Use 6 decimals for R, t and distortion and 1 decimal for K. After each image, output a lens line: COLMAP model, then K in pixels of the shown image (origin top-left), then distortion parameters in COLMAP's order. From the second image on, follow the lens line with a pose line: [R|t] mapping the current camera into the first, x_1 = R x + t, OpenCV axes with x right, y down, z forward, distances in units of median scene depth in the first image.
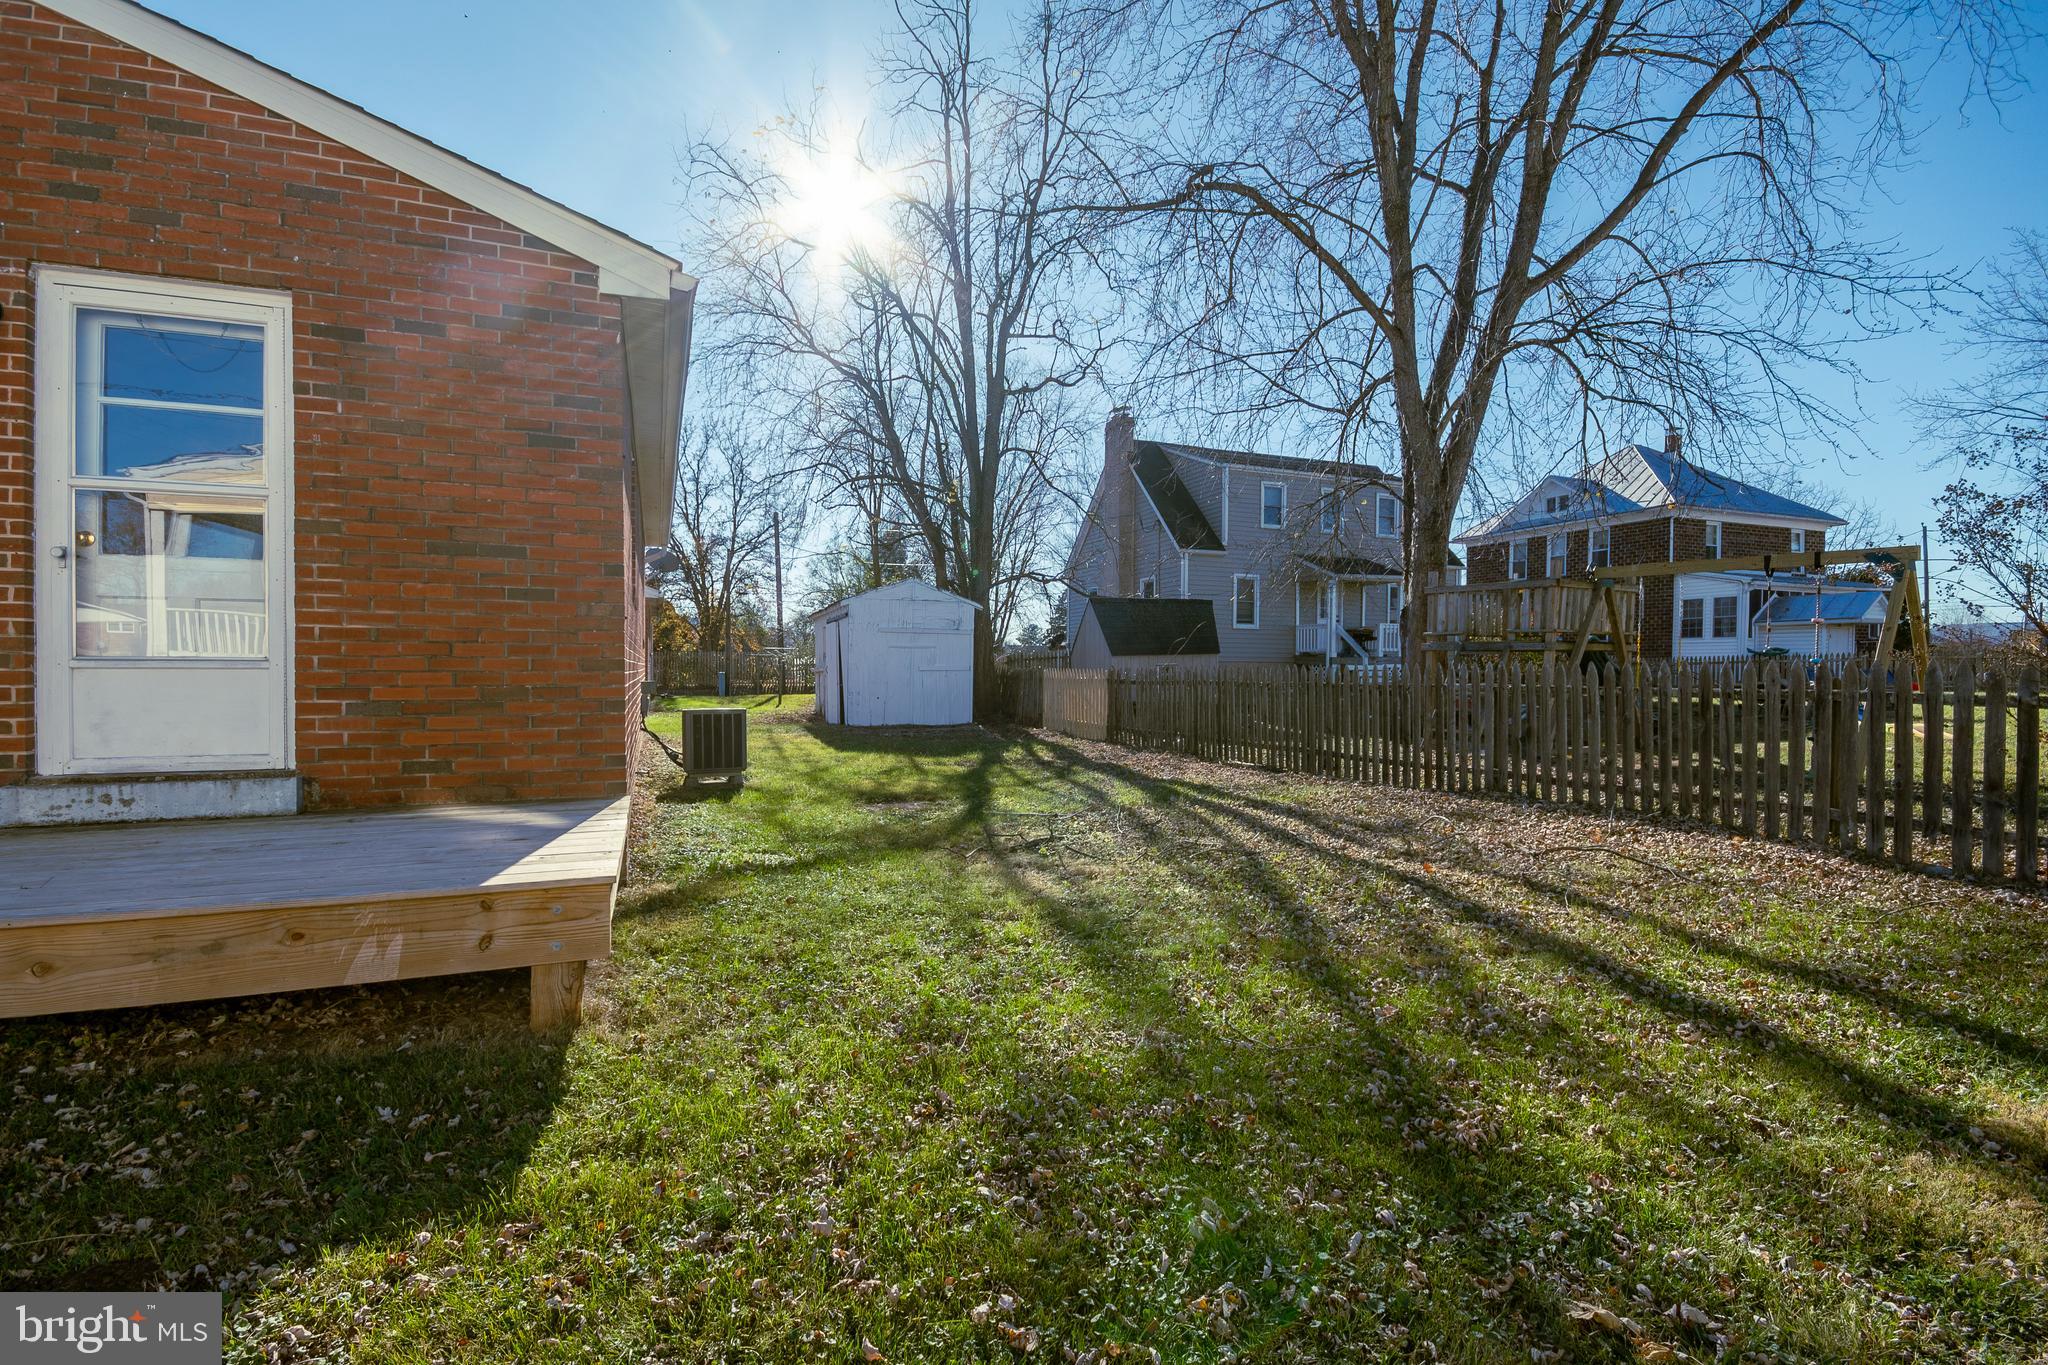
lens RADIAL K [[913.8, 0, 1024.0], [0, 913.8, 682.5], [0, 0, 1]] dist [0.009073, -0.014351]
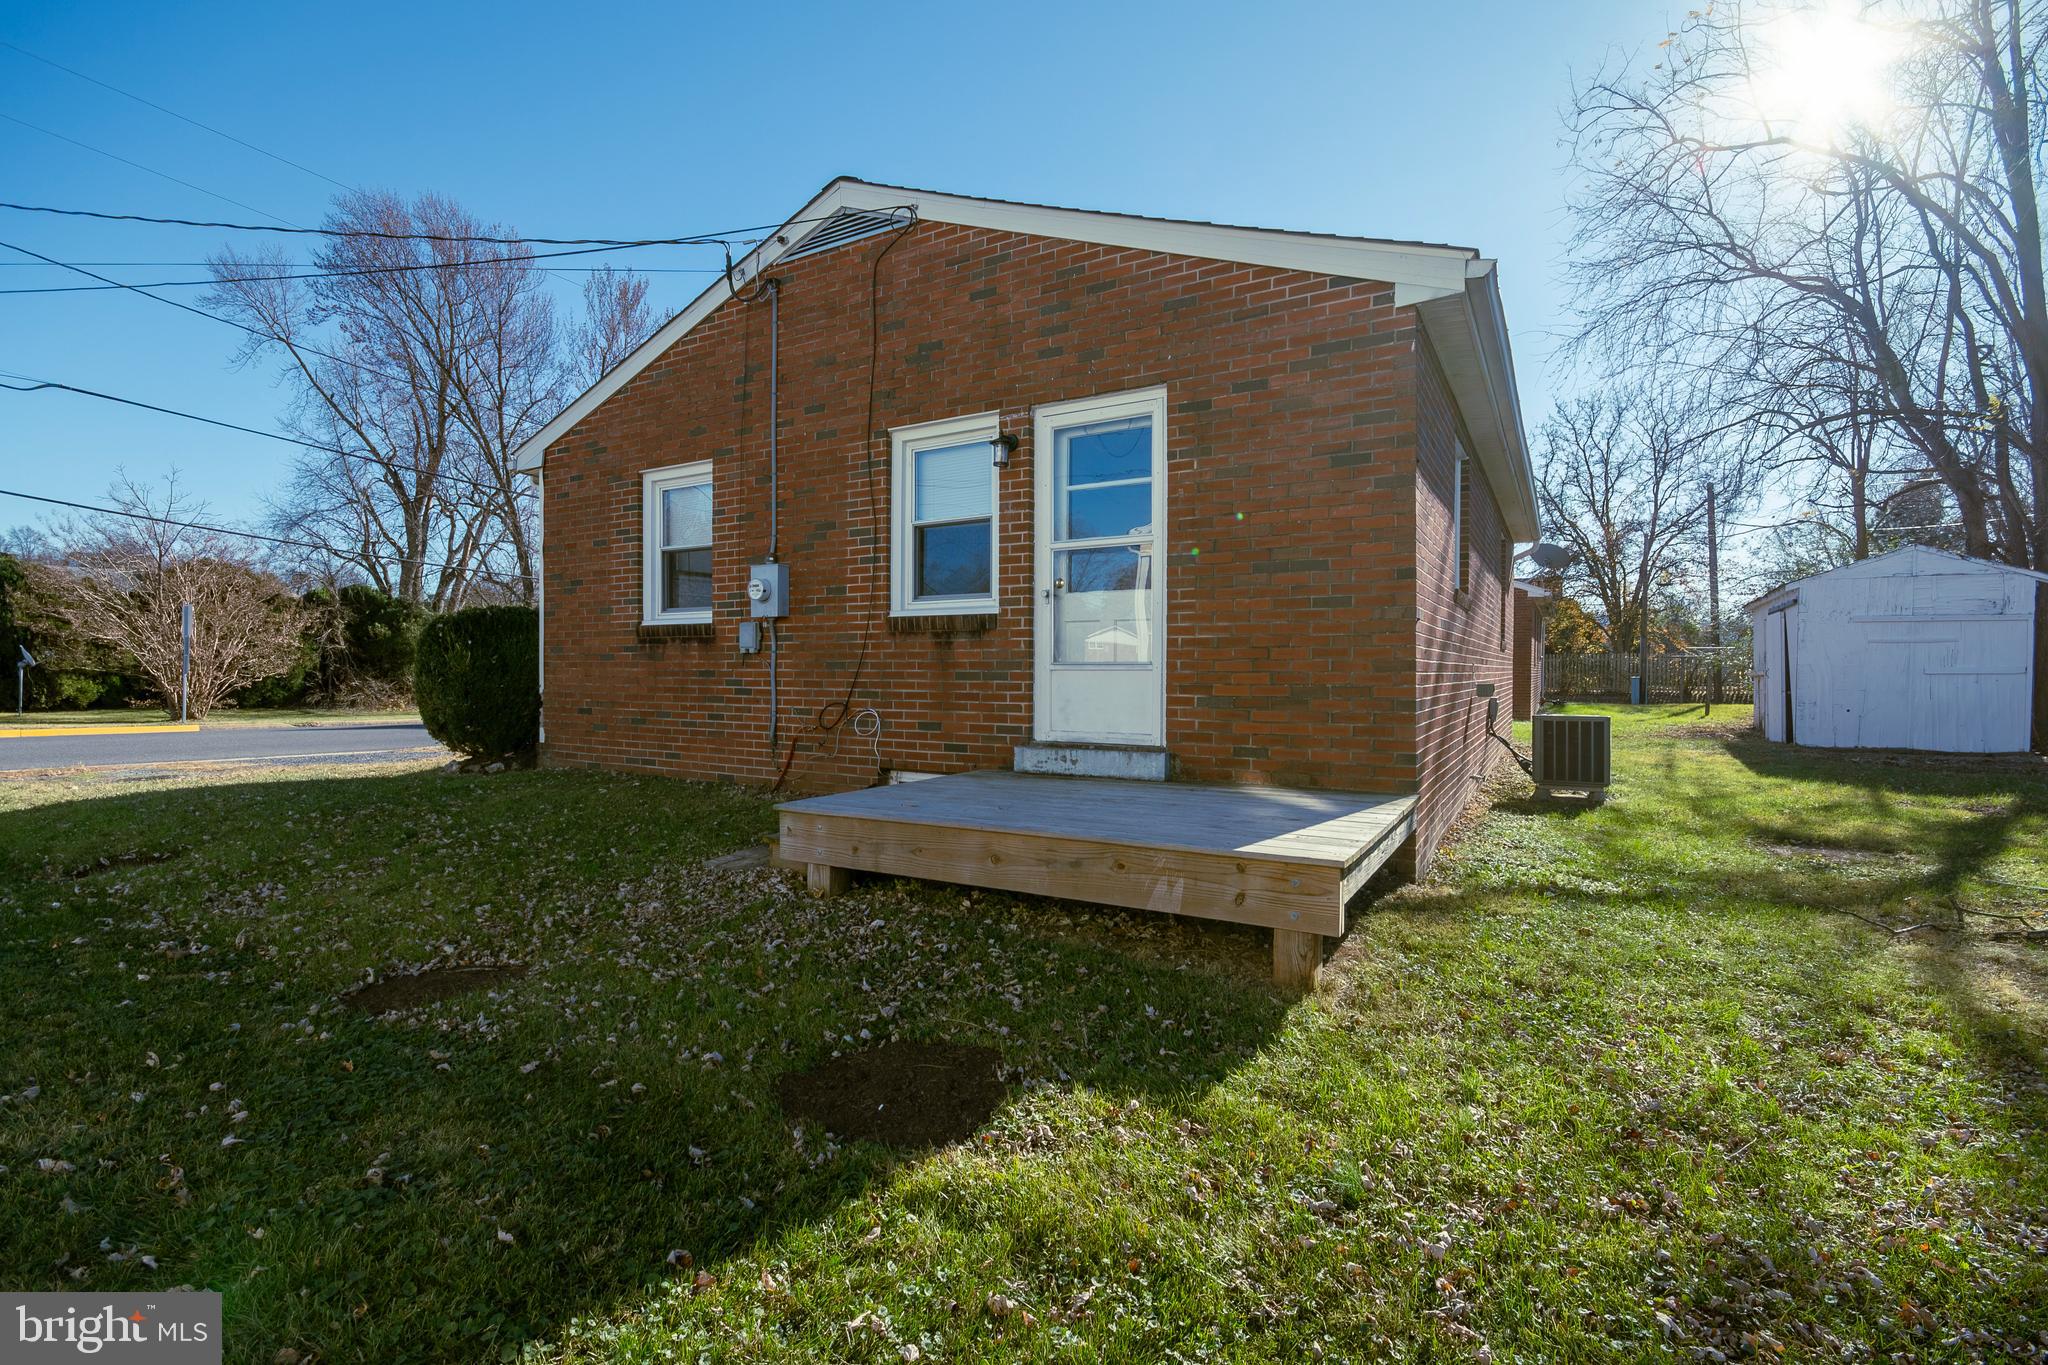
lens RADIAL K [[927.4, 0, 1024.0], [0, 927.4, 682.5], [0, 0, 1]] dist [0.001049, -0.009132]
pose [[0.598085, 0.005637, -0.801413, 0.146362], [-0.010577, 0.999944, -0.000859, 0.005795], [0.801363, 0.008990, 0.598110, 0.040096]]
